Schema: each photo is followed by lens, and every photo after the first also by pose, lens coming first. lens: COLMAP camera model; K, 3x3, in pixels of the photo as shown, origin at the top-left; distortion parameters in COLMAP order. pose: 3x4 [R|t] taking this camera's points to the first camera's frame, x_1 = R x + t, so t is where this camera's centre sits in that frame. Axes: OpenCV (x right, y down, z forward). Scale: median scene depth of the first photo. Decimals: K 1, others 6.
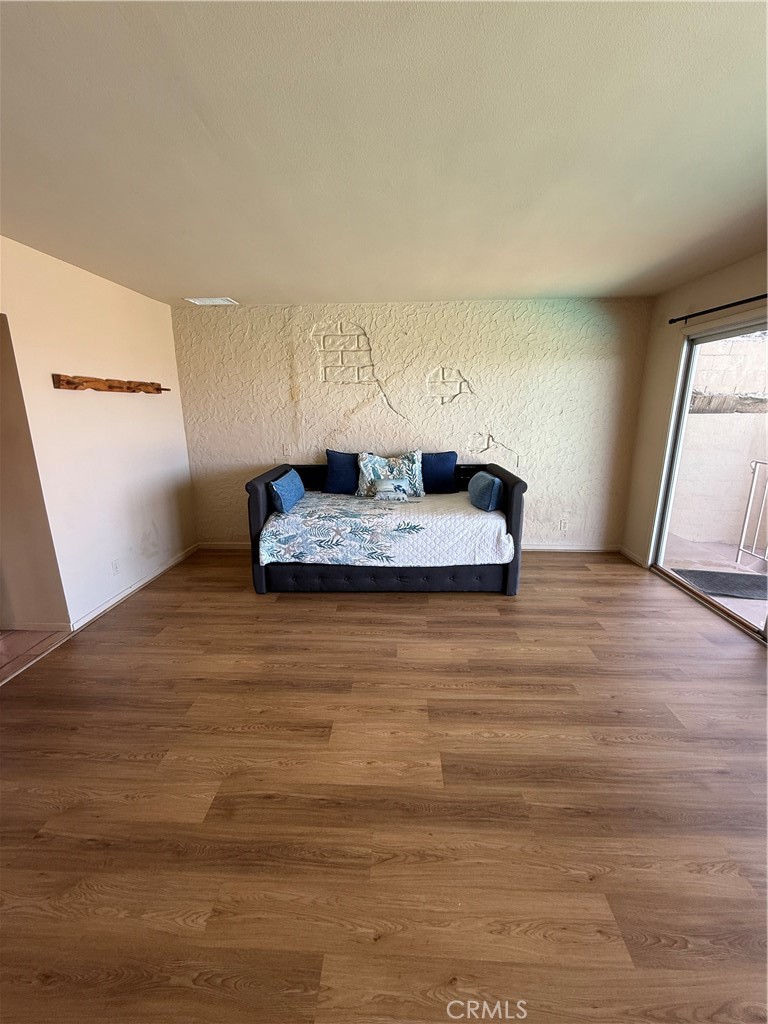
lens RADIAL K [[408.4, 0, 385.1], [0, 408.4, 508.0], [0, 0, 1]] dist [-0.000770, 0.000022]
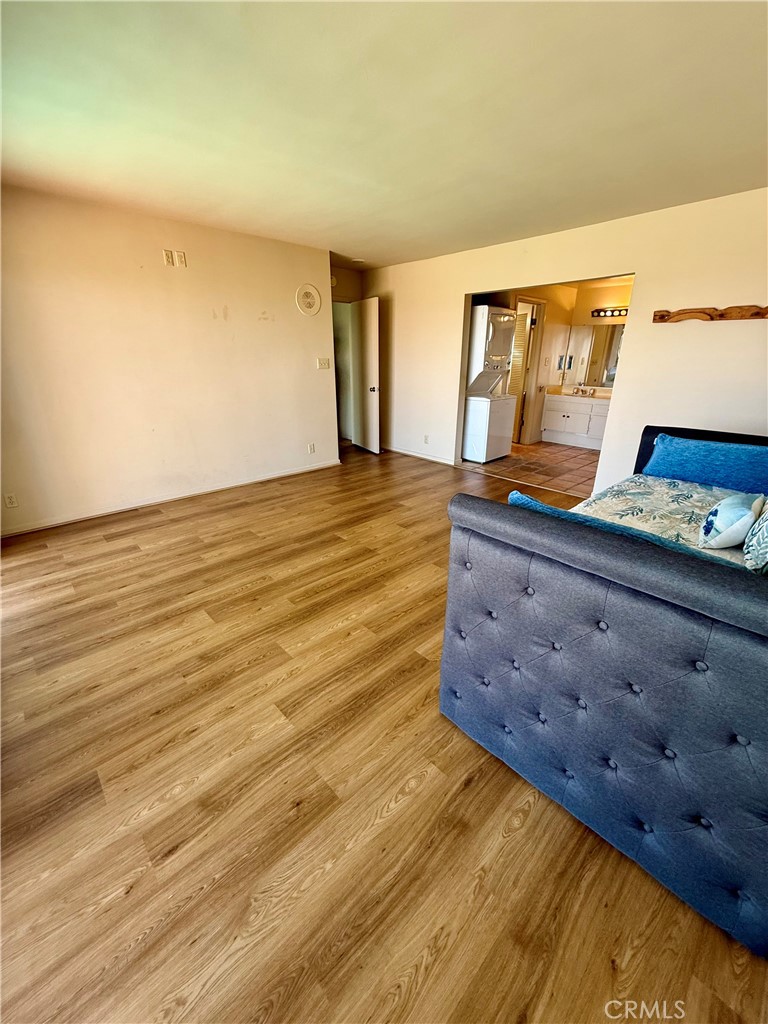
lens RADIAL K [[408.4, 0, 387.5], [0, 408.4, 508.3], [0, 0, 1]] dist [-0.000770, 0.000022]
pose [[-0.695599, 0.260403, -0.669576, 0.653977], [-0.172254, 0.844363, 0.507327, -0.252392], [0.697474, 0.468233, -0.542483, 1.136135]]
